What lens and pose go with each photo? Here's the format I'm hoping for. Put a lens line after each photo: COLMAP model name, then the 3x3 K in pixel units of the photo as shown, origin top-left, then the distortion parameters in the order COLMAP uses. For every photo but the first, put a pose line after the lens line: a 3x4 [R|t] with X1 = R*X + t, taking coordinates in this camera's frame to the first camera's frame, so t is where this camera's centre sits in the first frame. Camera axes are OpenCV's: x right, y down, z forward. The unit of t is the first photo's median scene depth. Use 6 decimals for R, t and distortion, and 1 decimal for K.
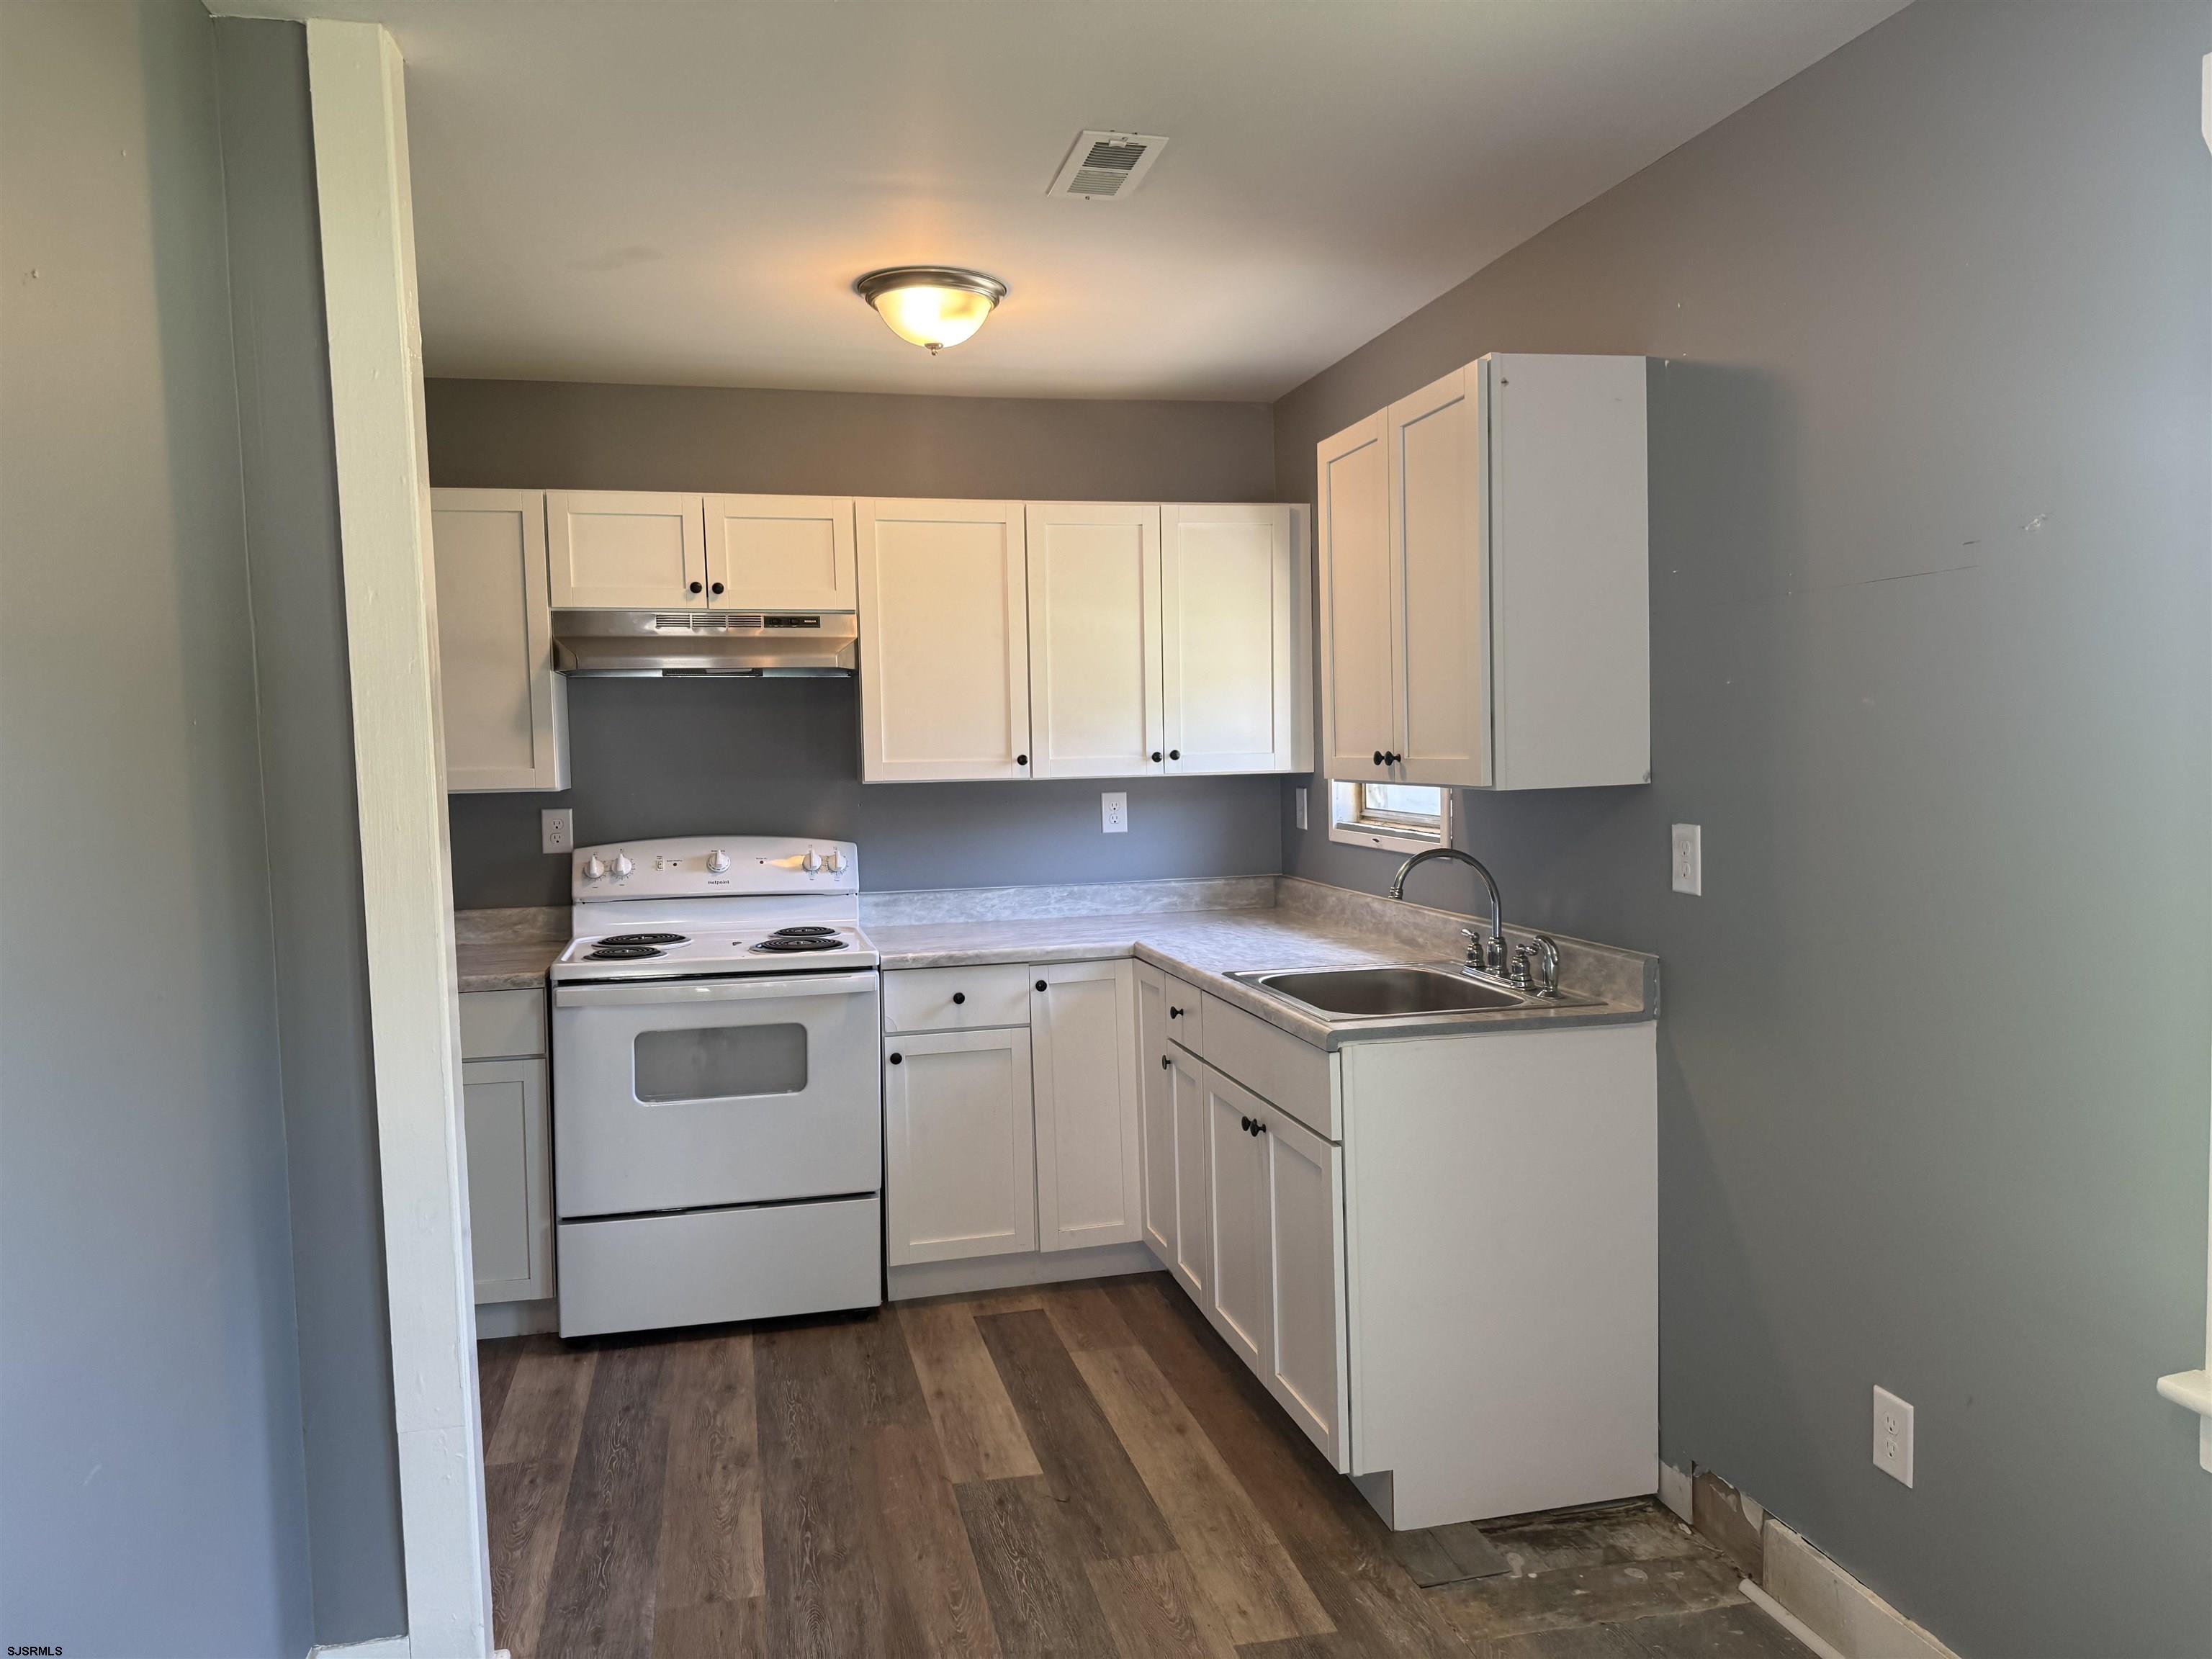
lens RADIAL K [[1553.8, 0, 1092.2], [0, 1553.8, 833.0], [0, 0, 1]] dist [0.027299, -0.000920]
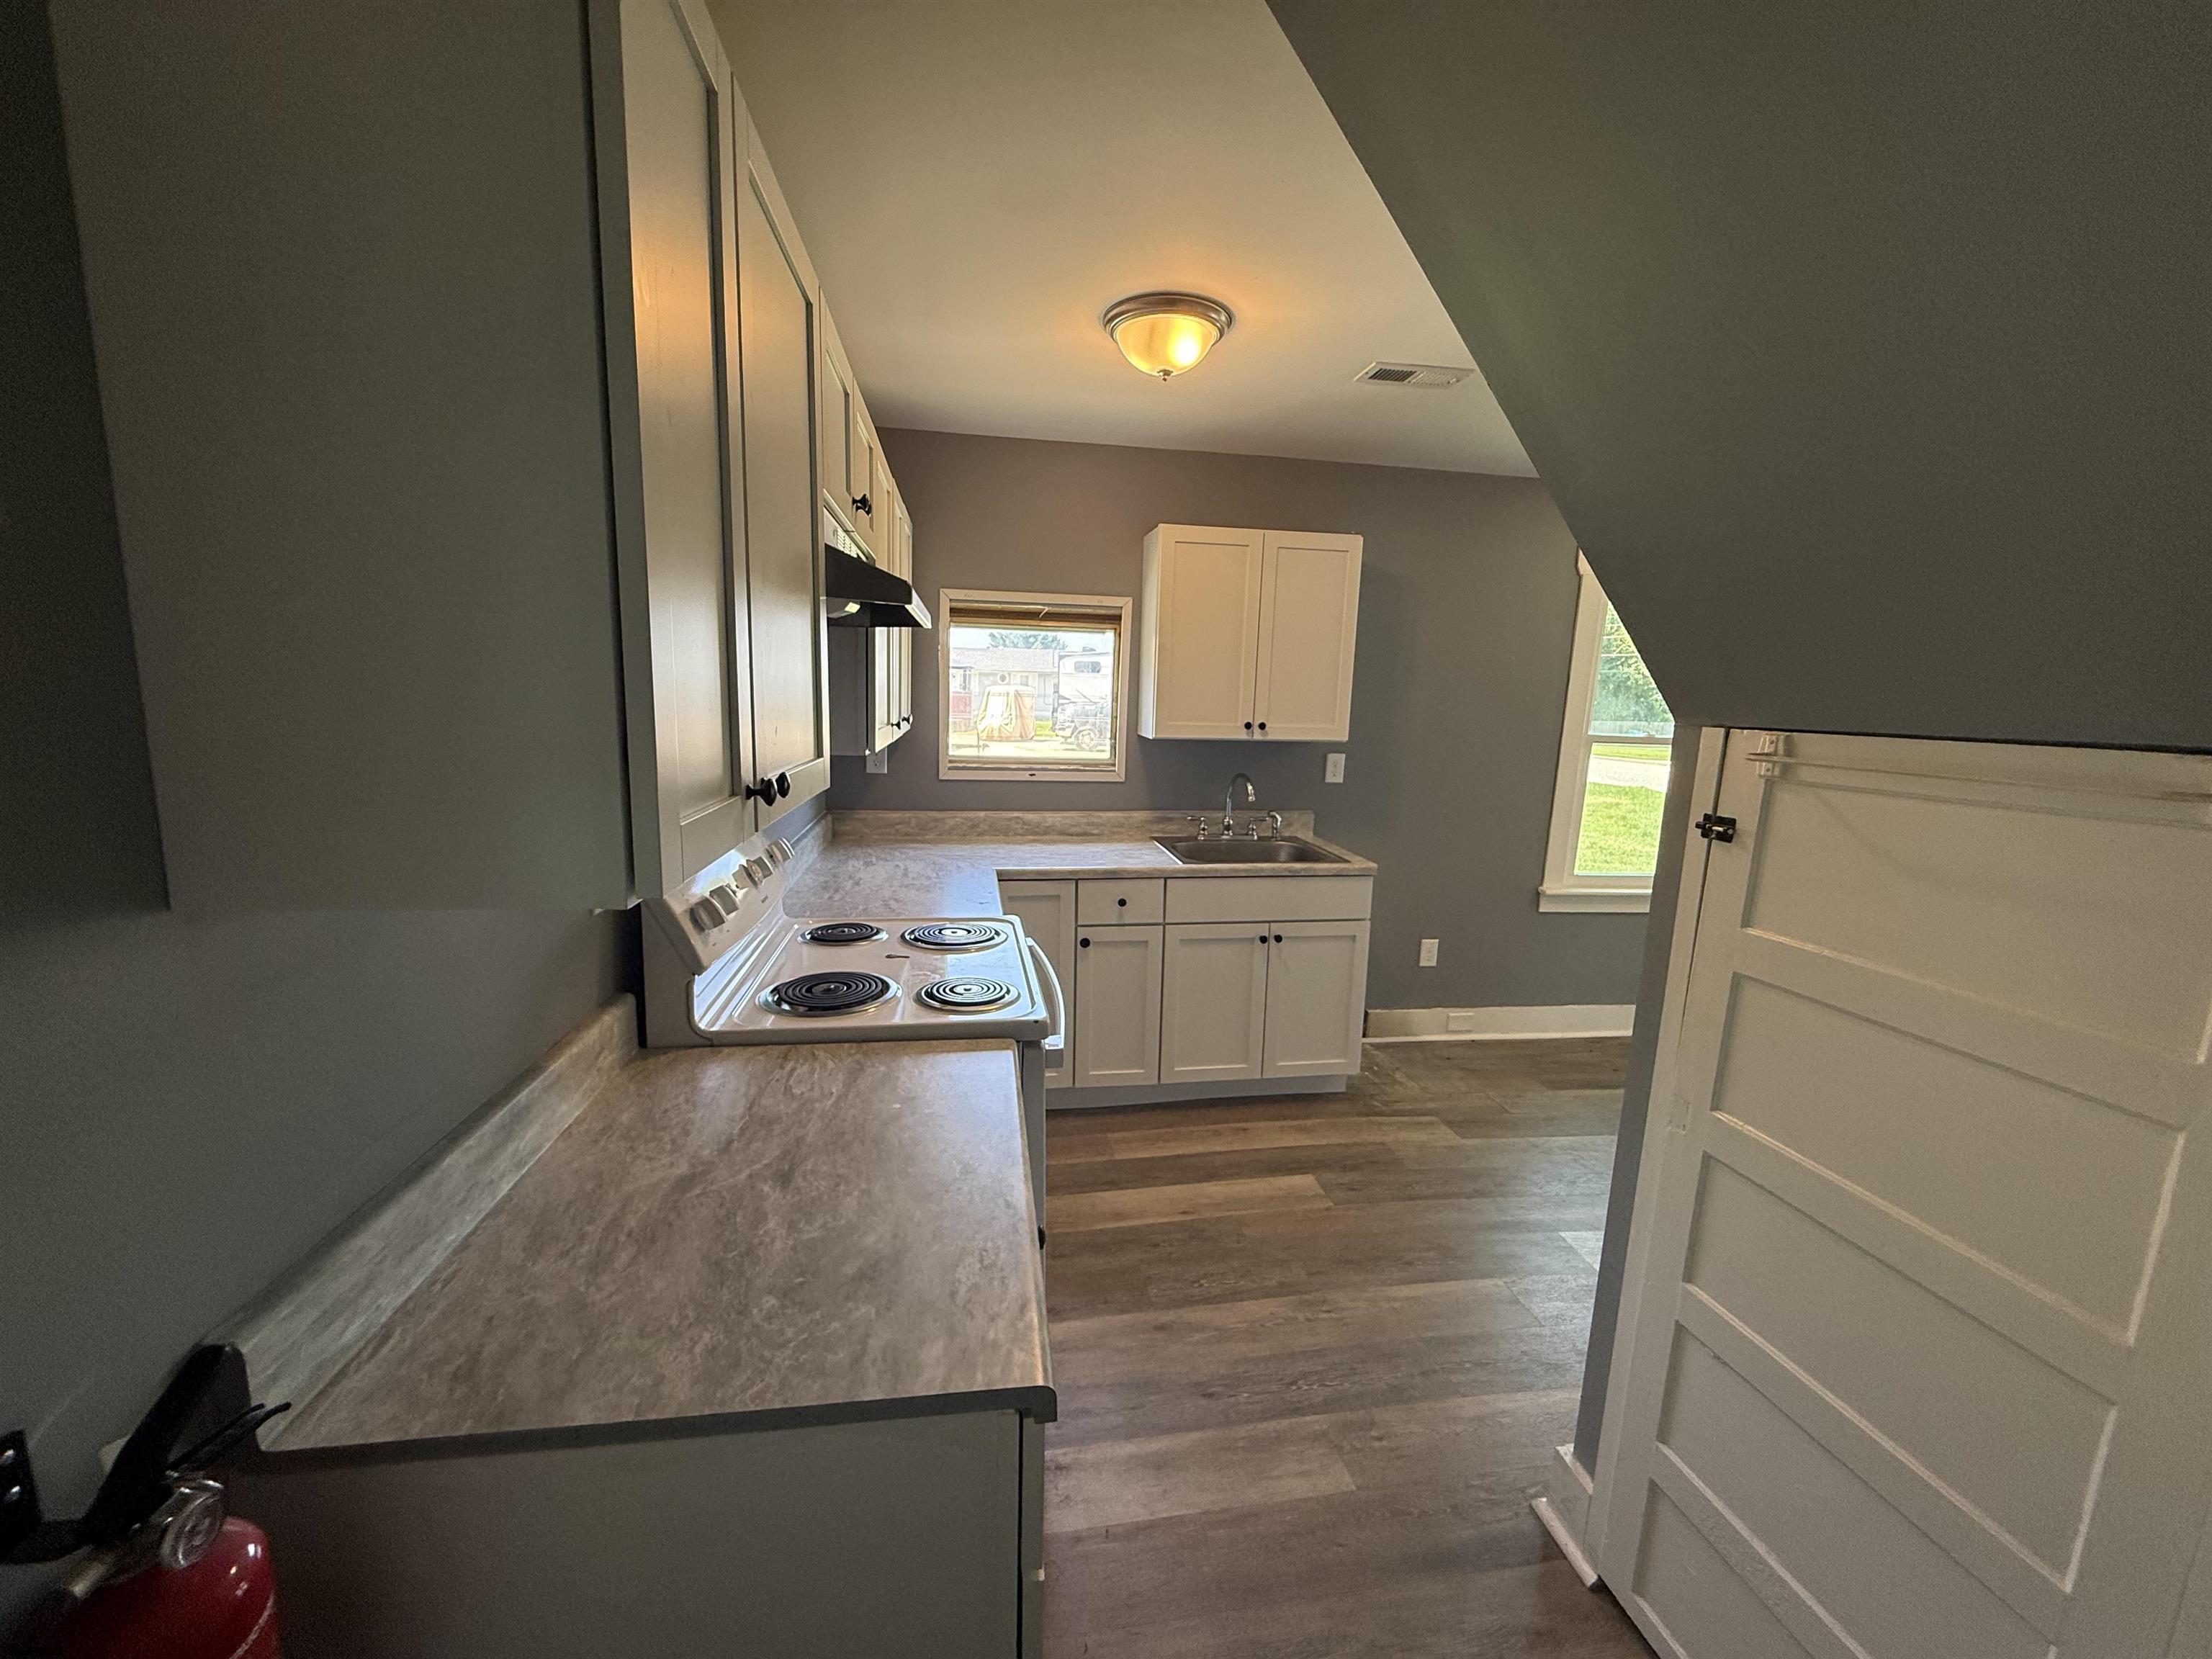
lens RADIAL K [[883.8, 0, 1096.8], [0, 883.8, 834.9], [0, 0, 1]] dist [0.000313, 0.000103]
pose [[0.072355, -0.127289, 0.989223, -0.861587], [0.033595, 0.991571, 0.125134, -0.055237], [-0.996813, 0.024179, 0.076021, 1.089732]]
